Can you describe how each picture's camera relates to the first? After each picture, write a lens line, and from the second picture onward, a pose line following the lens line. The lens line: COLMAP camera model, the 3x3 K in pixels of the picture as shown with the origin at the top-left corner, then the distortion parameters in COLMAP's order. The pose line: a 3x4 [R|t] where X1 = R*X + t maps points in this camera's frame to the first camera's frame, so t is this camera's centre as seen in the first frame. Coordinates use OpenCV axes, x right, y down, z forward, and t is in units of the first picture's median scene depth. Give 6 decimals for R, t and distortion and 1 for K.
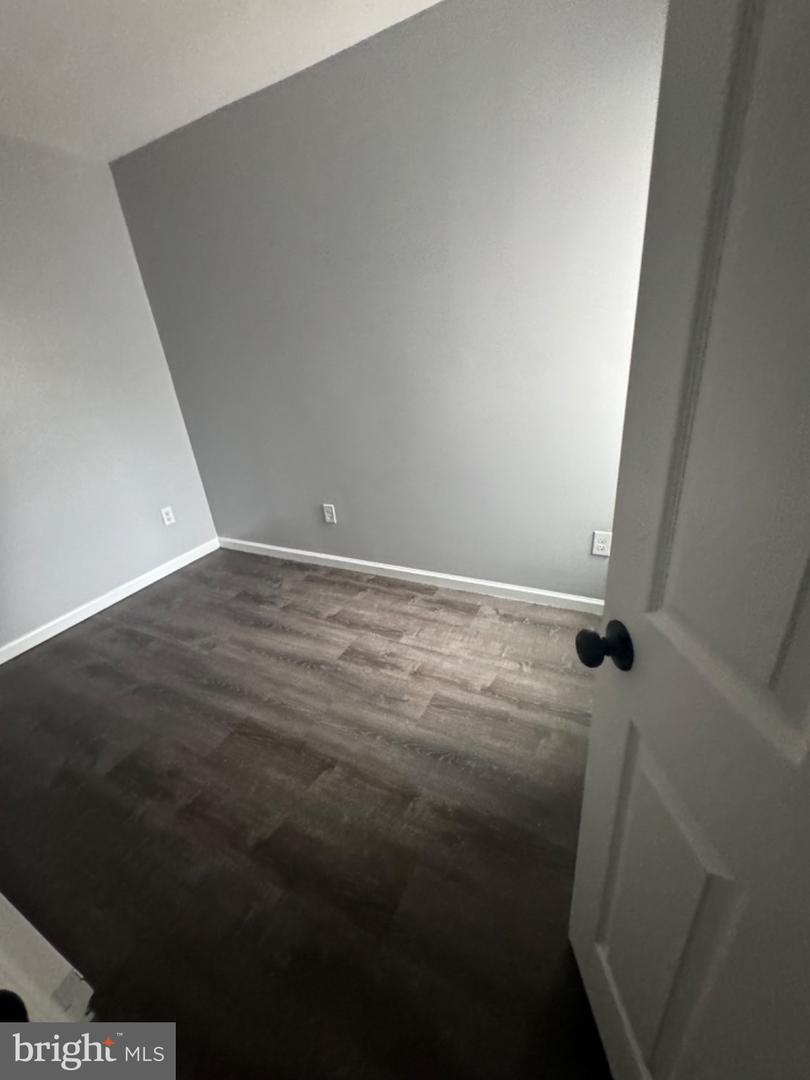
lens RADIAL K [[430.7, 0, 415.3], [0, 430.7, 539.1], [0, 0, 1]] dist [-0.004939, 0.000818]
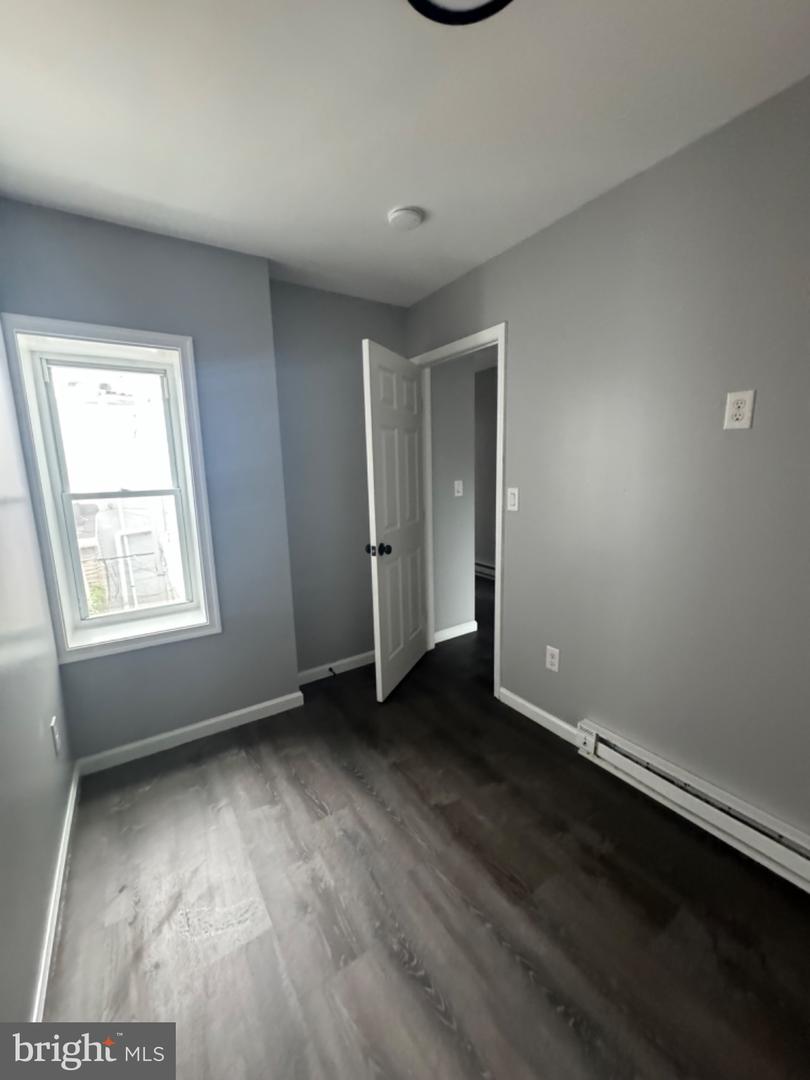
lens RADIAL K [[430.7, 0, 408.8], [0, 430.7, 539.1], [0, 0, 1]] dist [-0.004939, 0.000818]
pose [[-0.855287, 0.030235, 0.517272, -0.639483], [0.306533, 0.834393, 0.458068, -0.525120], [-0.417759, 0.550340, -0.722913, 1.257947]]
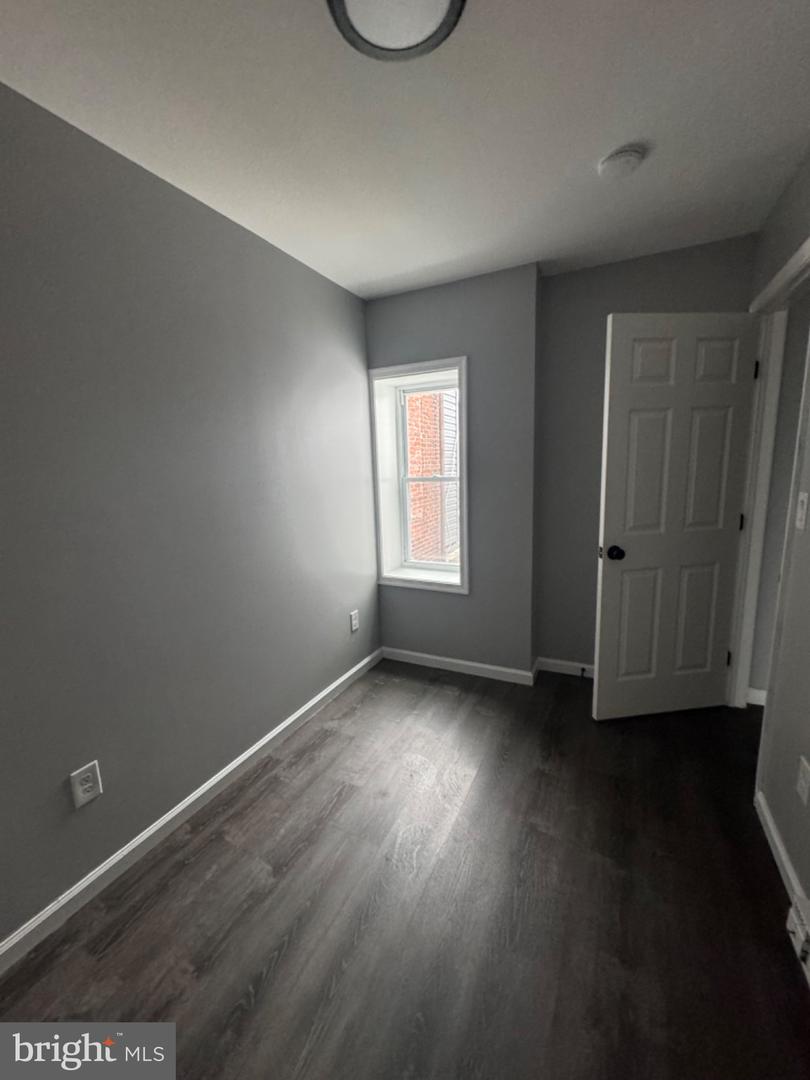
lens RADIAL K [[430.7, 0, 403.7], [0, 430.7, 538.3], [0, 0, 1]] dist [-0.004939, 0.000818]
pose [[0.001458, -0.075337, 0.997157, -1.039718], [0.446852, 0.892115, 0.066748, -0.278829], [-0.894607, 0.445484, 0.034966, 0.794516]]
